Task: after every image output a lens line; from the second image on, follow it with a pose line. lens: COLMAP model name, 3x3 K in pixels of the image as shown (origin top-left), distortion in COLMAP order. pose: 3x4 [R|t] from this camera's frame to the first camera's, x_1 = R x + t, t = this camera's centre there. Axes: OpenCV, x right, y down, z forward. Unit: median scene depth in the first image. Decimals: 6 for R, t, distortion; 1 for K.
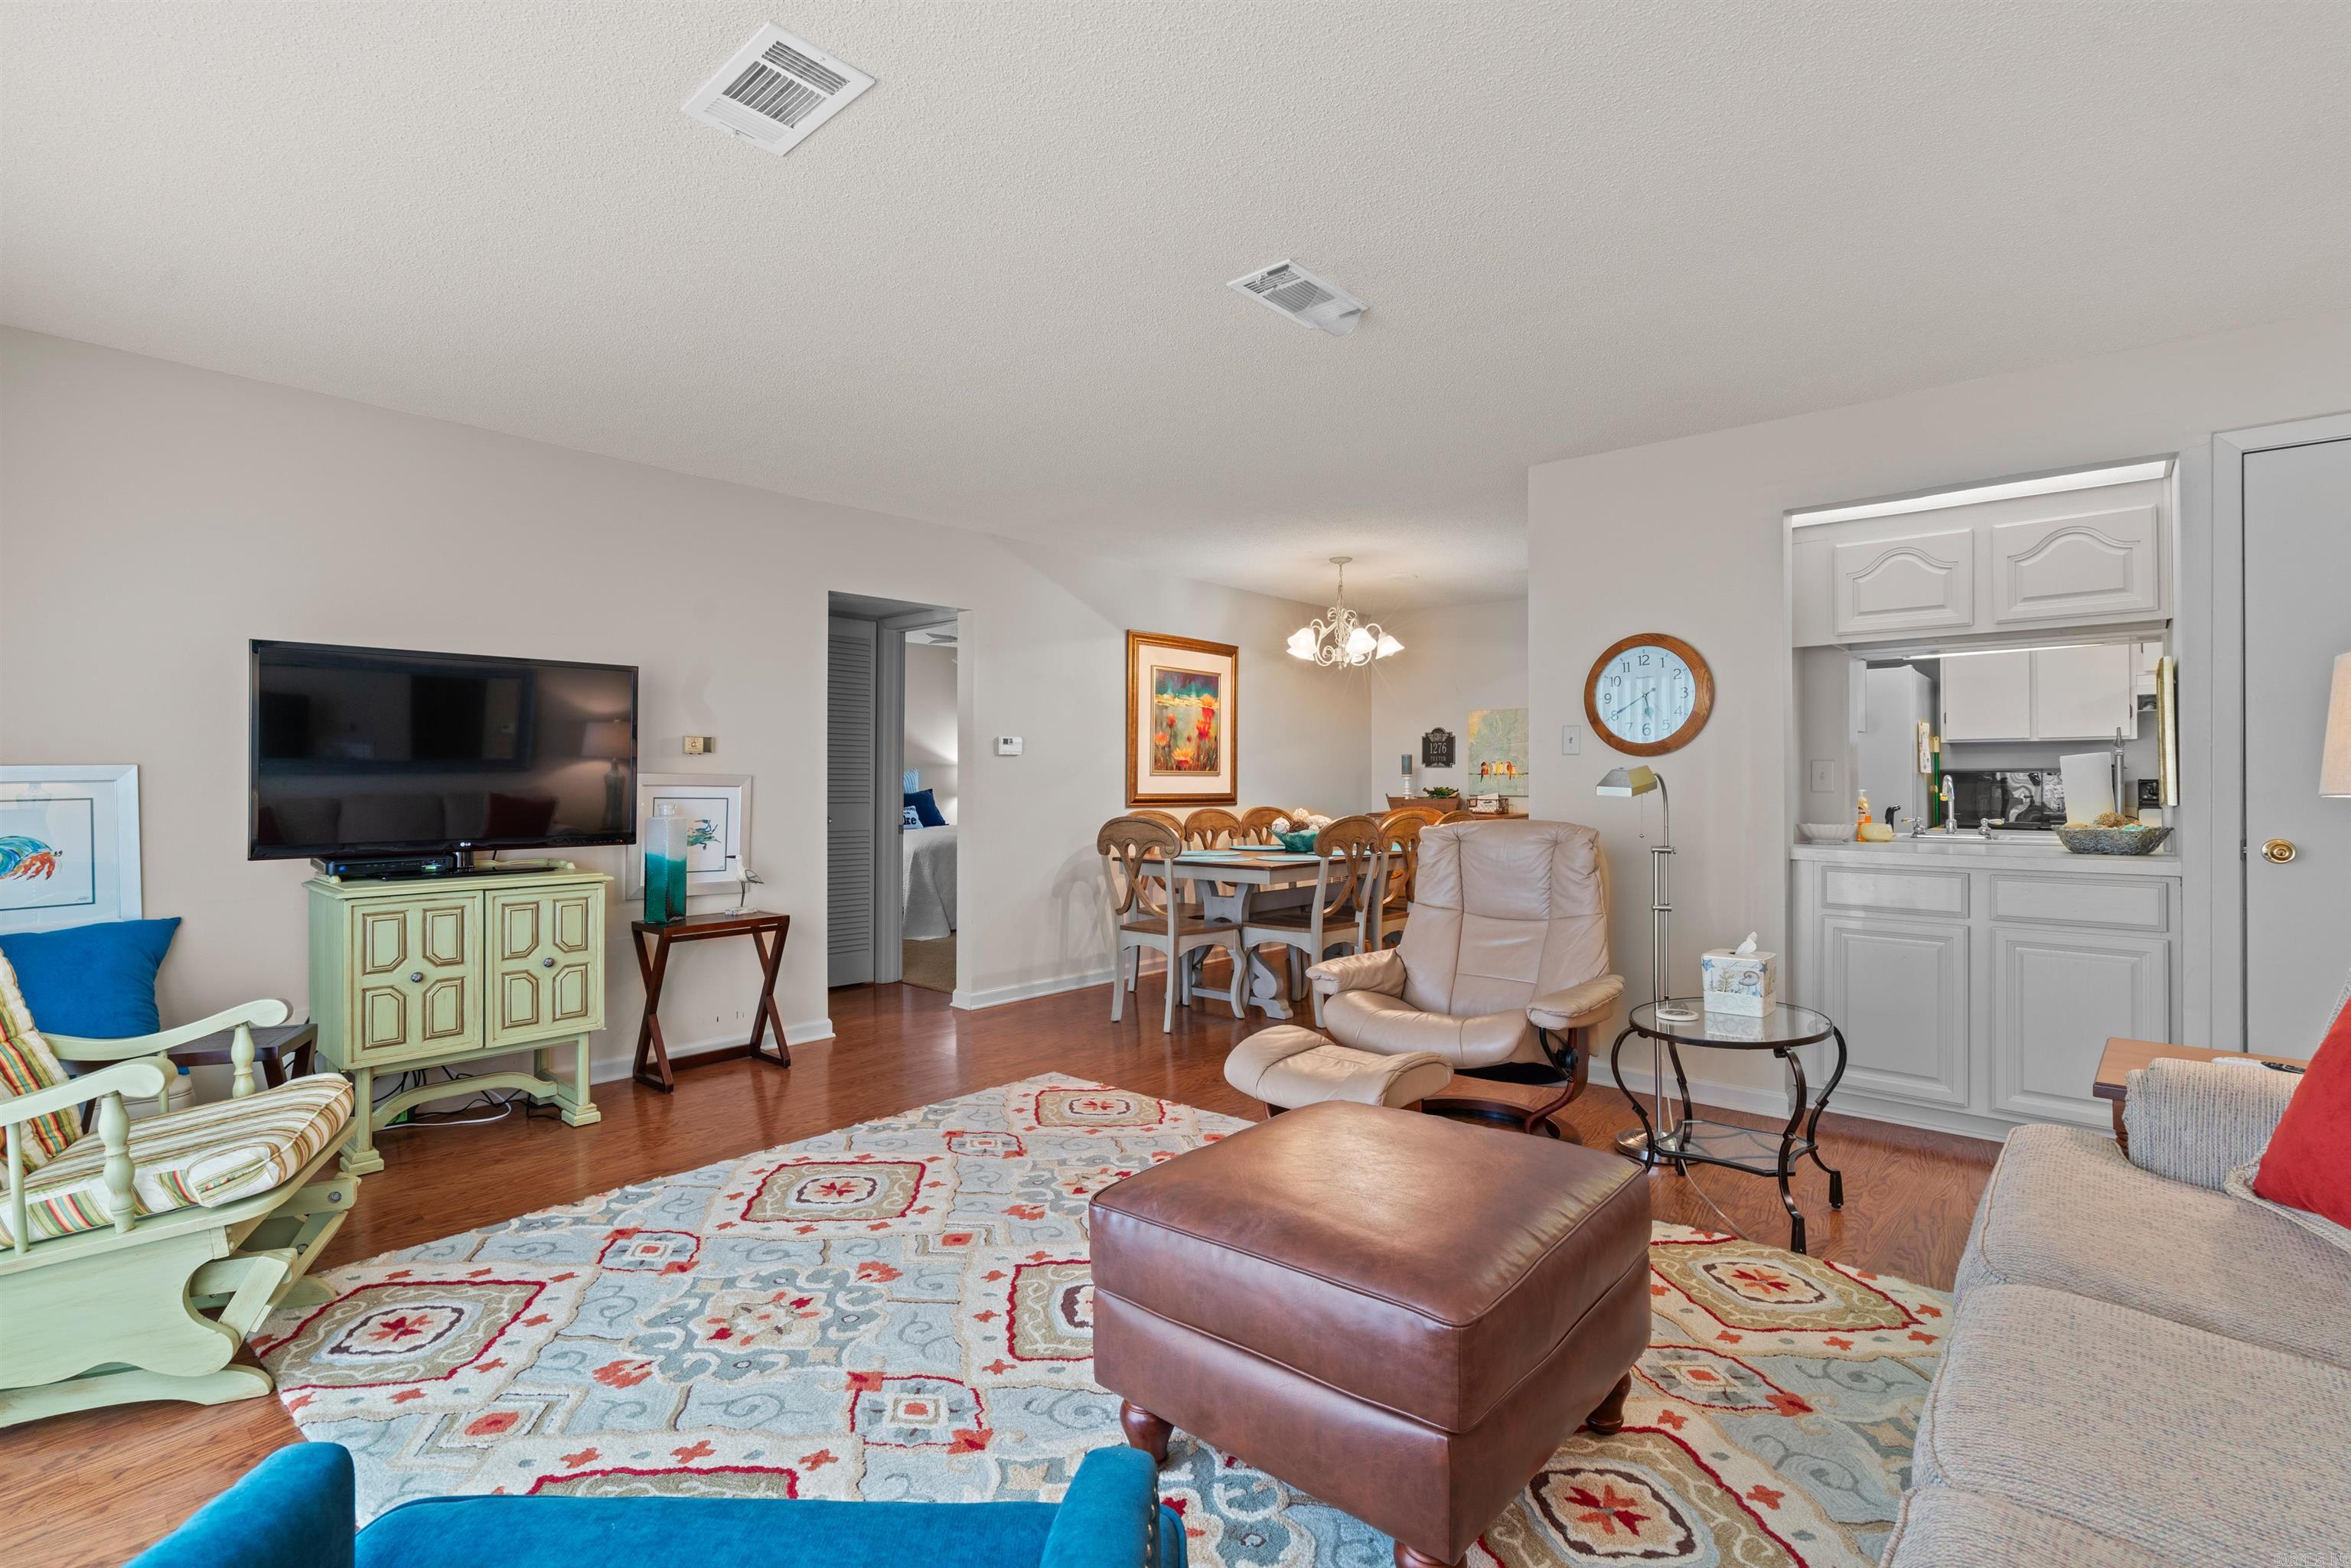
lens RADIAL K [[1074.6, 0, 1170.0], [0, 1074.6, 786.6], [0, 0, 1]] dist [-0.001916, -0.000097]
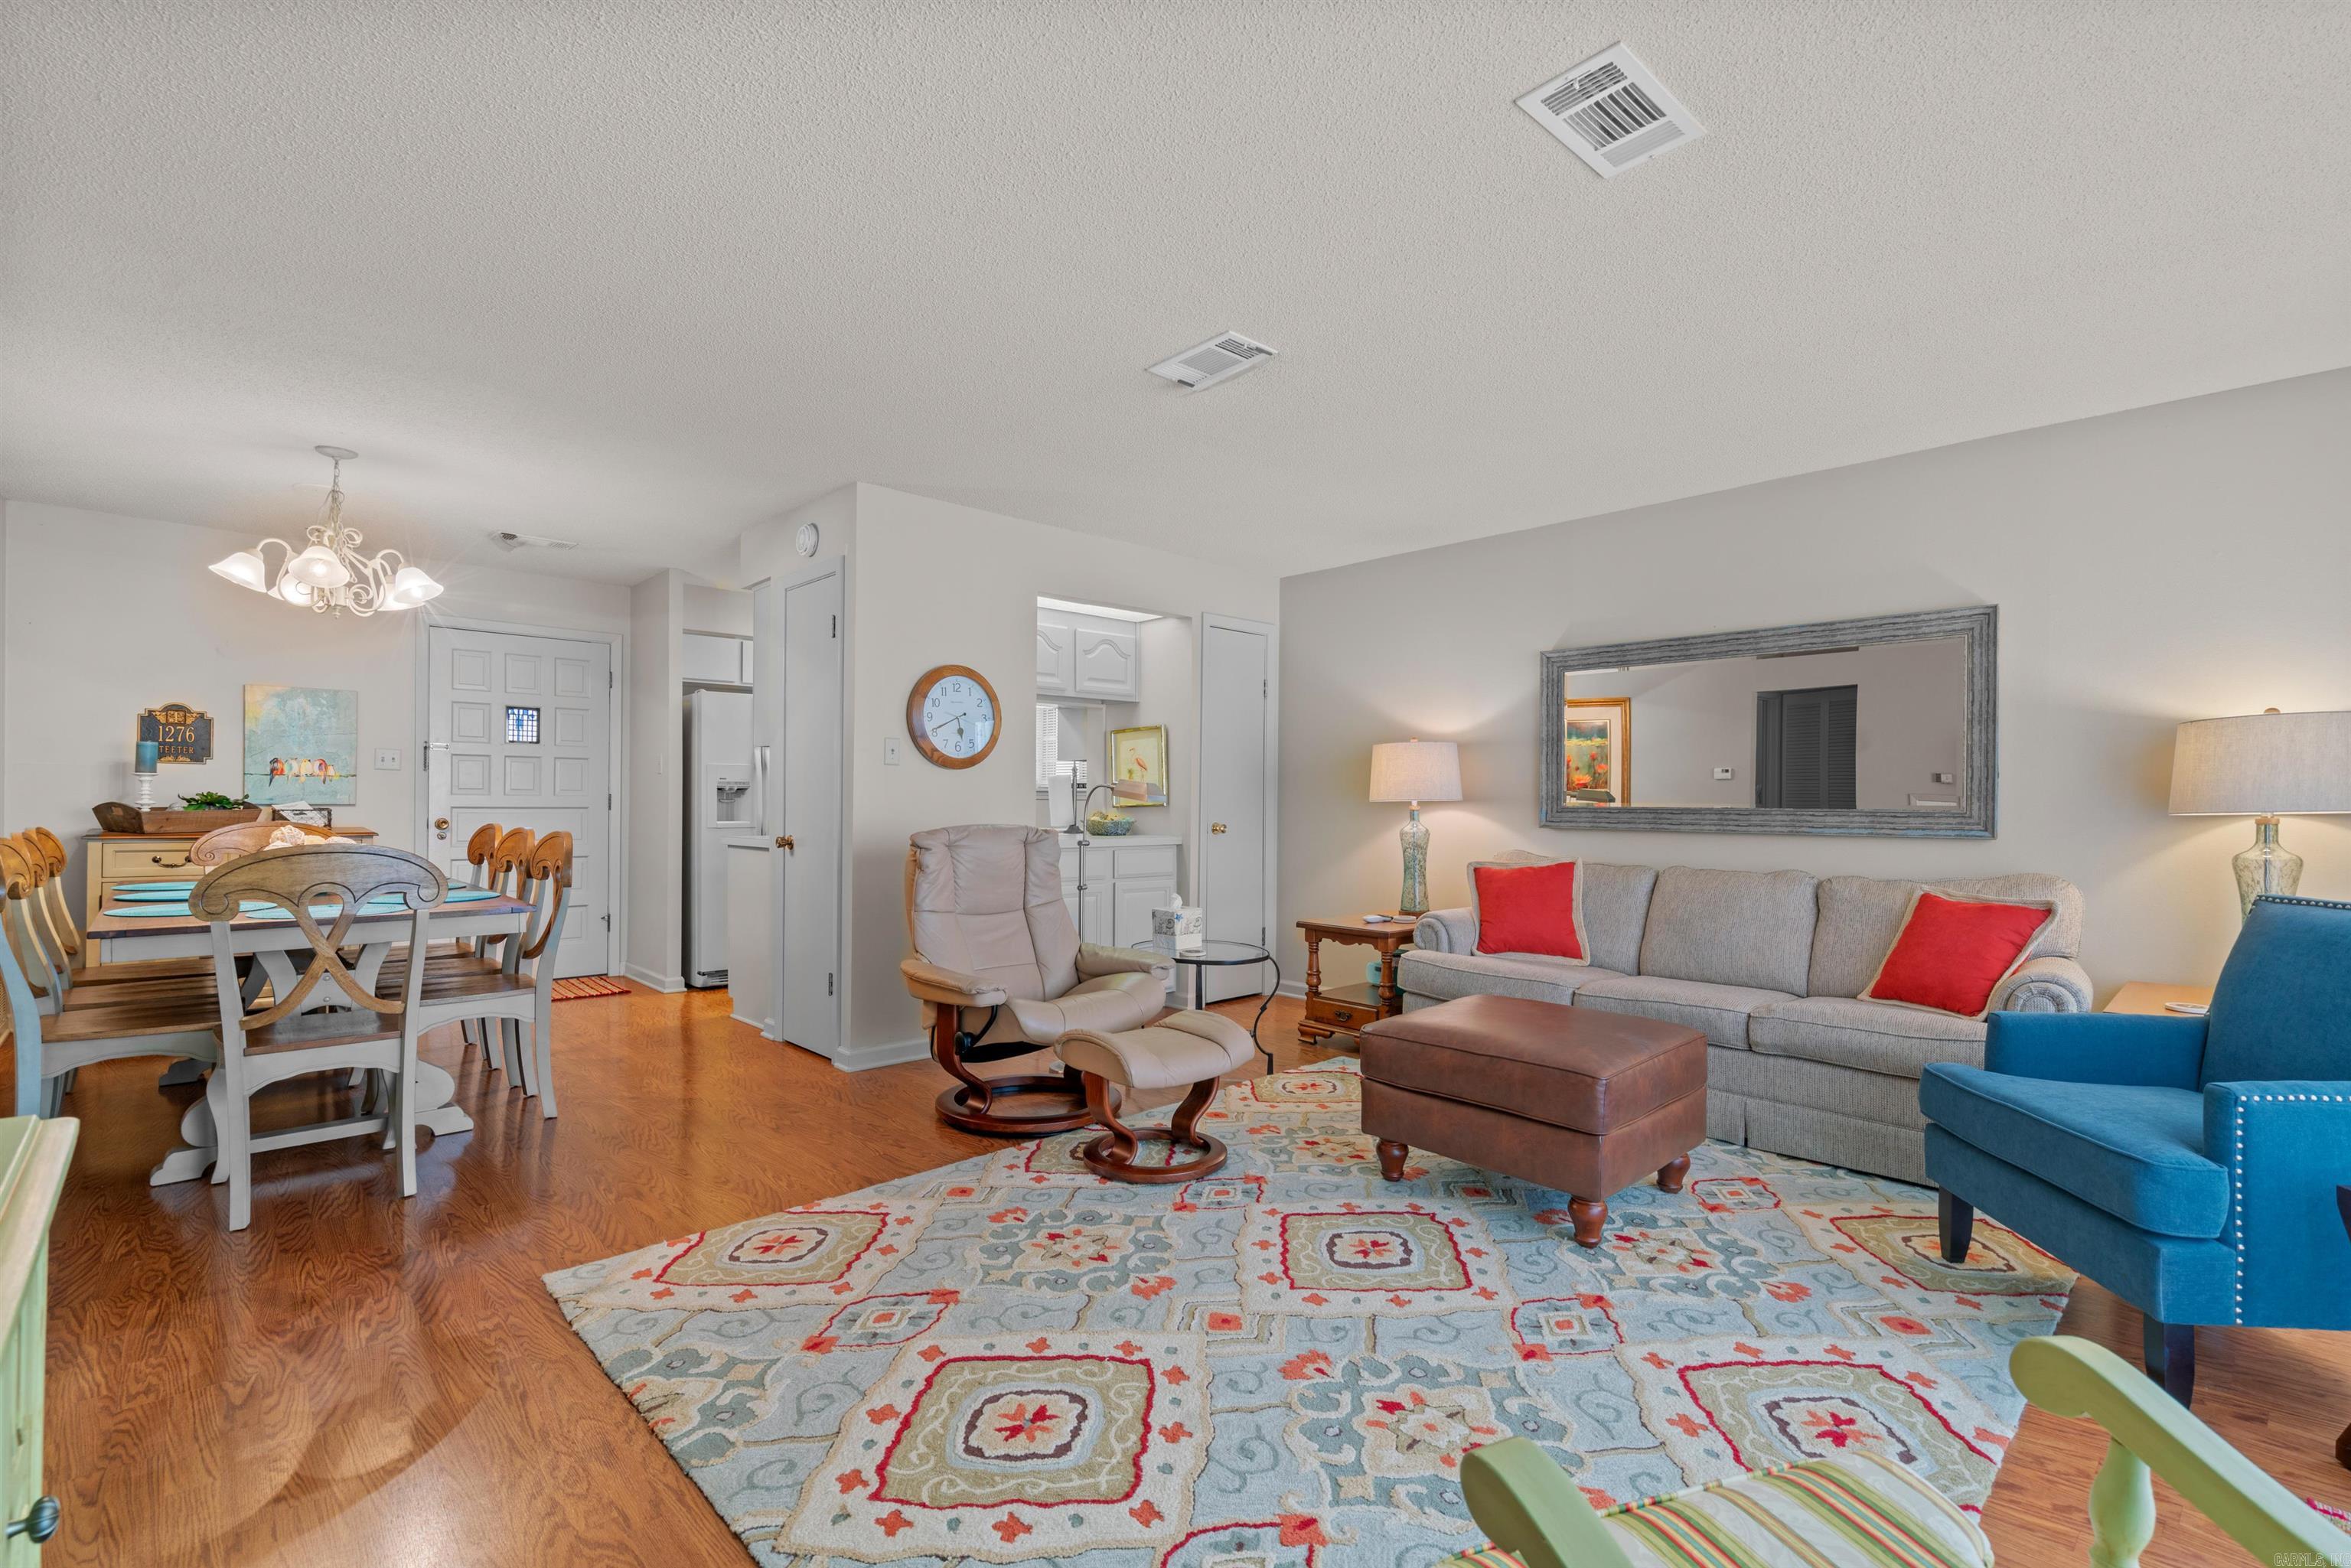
lens RADIAL K [[1067.3, 0, 1171.6], [0, 1067.3, 794.8], [0, 0, 1]] dist [-0.001195, 0.000552]
pose [[0.094490, 0.002636, 0.995522, -0.706908], [-0.004189, 0.999989, -0.002250, 0.002102], [-0.995517, -0.003958, 0.094500, 0.647709]]
